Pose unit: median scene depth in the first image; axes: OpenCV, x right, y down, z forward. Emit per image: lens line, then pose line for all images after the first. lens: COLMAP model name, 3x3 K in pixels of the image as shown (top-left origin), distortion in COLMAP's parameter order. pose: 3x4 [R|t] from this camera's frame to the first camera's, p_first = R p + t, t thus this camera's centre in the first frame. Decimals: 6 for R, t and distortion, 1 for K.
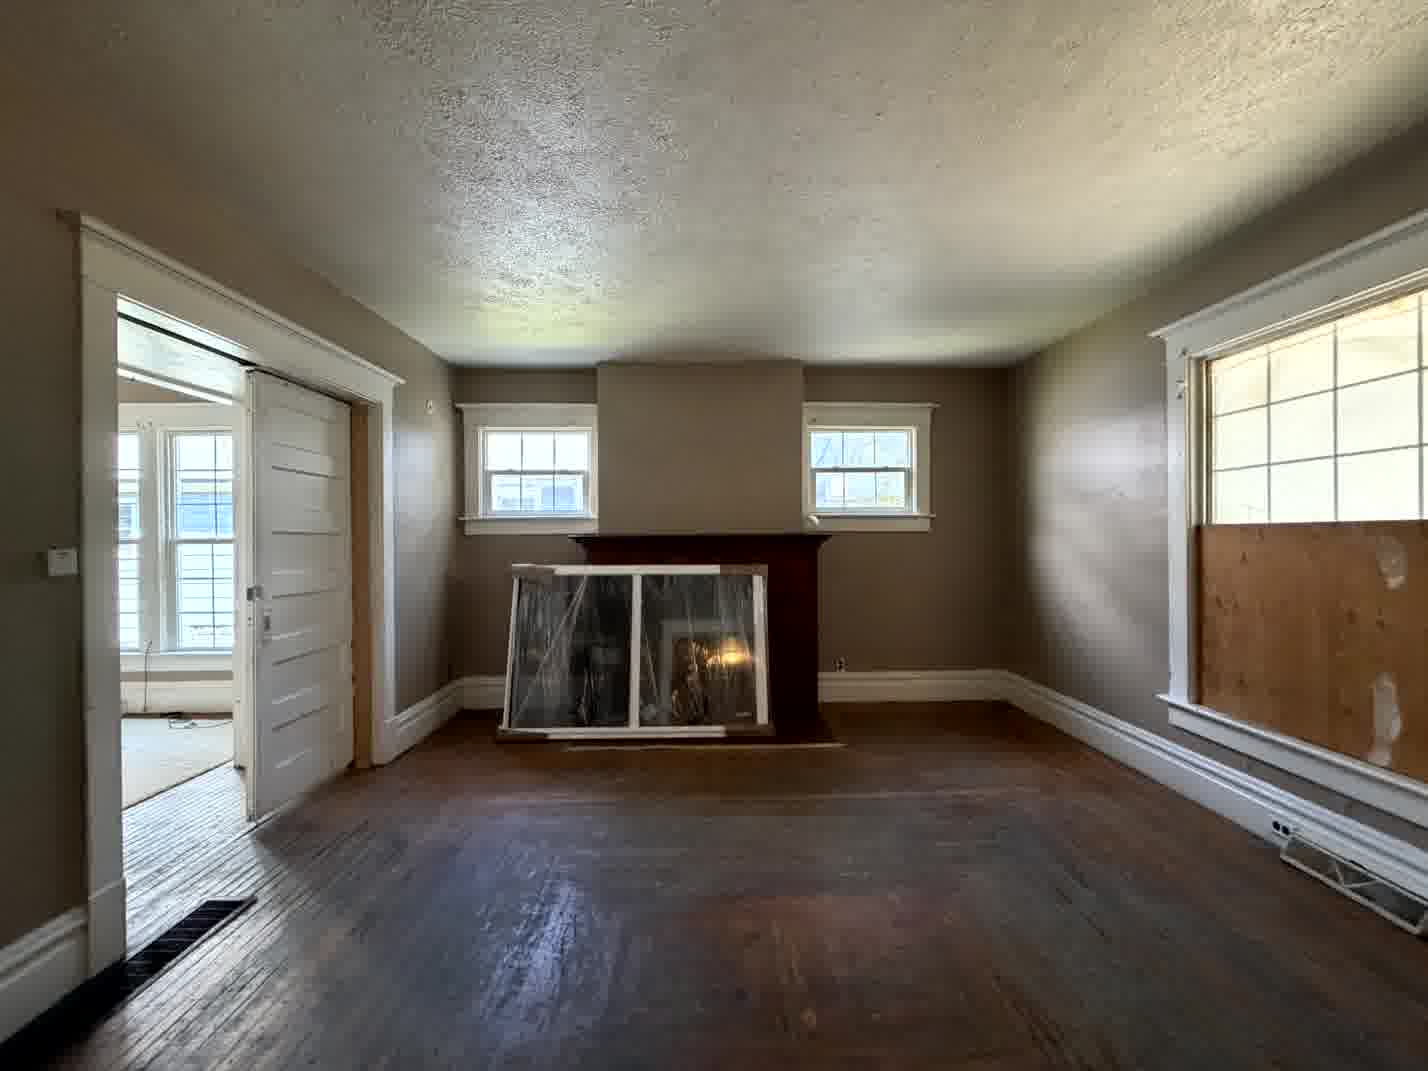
lens RADIAL K [[569.1, 0, 710.4], [0, 569.1, 539.0], [0, 0, 1]] dist [-0.000316, -0.000035]
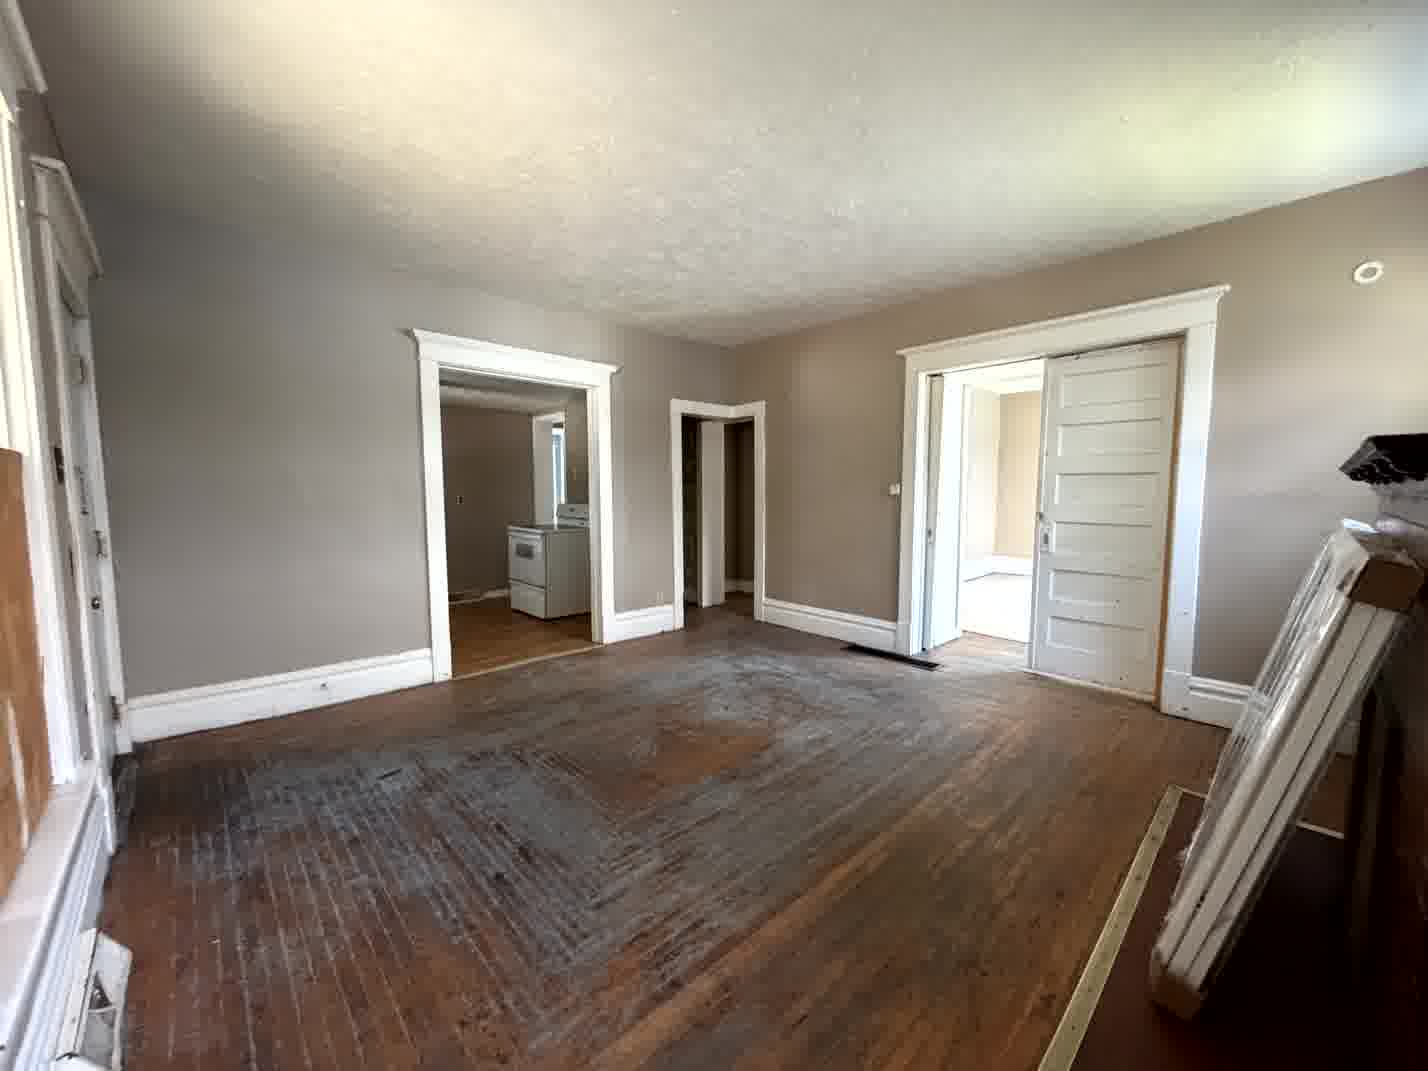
lens RADIAL K [[569.1, 0, 710.6], [0, 569.1, 536.0], [0, 0, 1]] dist [-0.000316, -0.000035]
pose [[-0.739637, 0.061140, -0.670223, 0.962934], [0.002720, 0.996128, 0.087869, 0.016854], [0.673000, 0.063168, -0.736940, 1.813285]]
